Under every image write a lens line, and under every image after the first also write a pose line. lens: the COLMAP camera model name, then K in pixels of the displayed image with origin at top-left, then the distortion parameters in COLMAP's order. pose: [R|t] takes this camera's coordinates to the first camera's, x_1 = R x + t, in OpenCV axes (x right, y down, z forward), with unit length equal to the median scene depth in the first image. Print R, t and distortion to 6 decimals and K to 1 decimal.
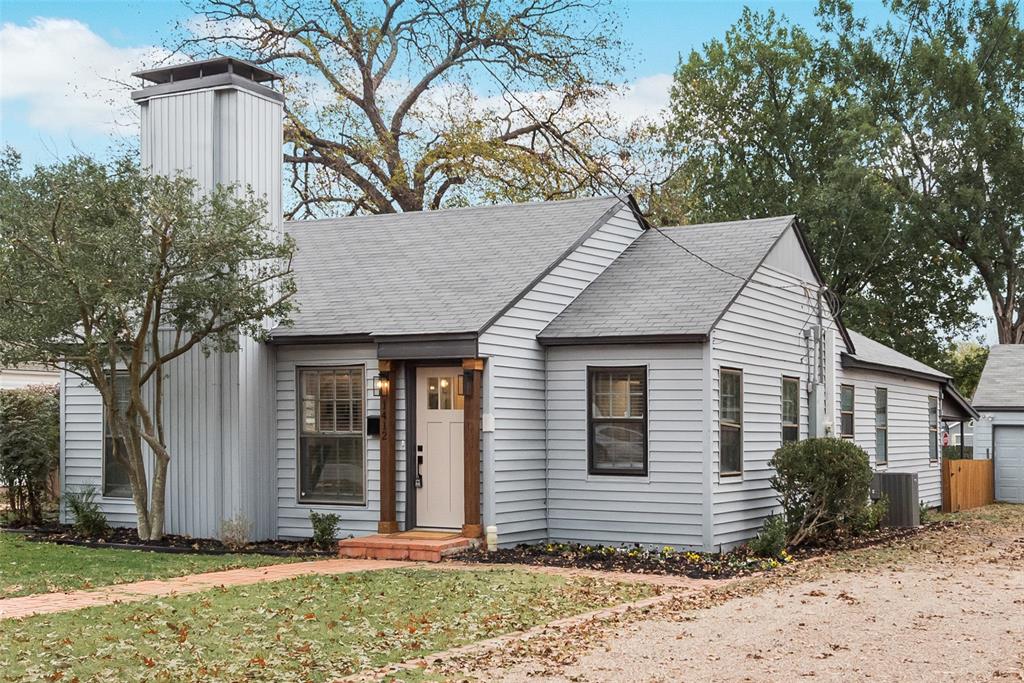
lens RADIAL K [[408.7, 0, 511.5], [0, 408.7, 346.4], [0, 0, 1]] dist [0.000289, 0.000004]
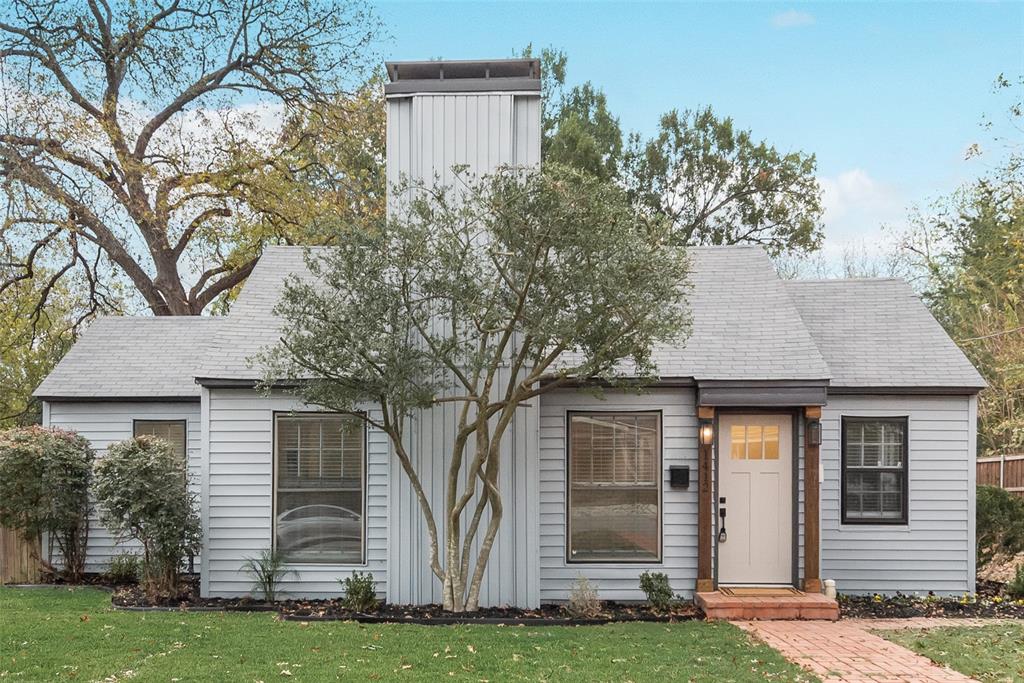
lens RADIAL K [[411.8, 0, 512.0], [0, 411.8, 397.8], [0, 0, 1]] dist [-0.000911, -0.000037]
pose [[0.991195, 0.019139, 0.131022, -0.783528], [-0.019698, 0.999802, 0.002973, 0.017812], [-0.130939, -0.005528, 0.991375, 0.113864]]
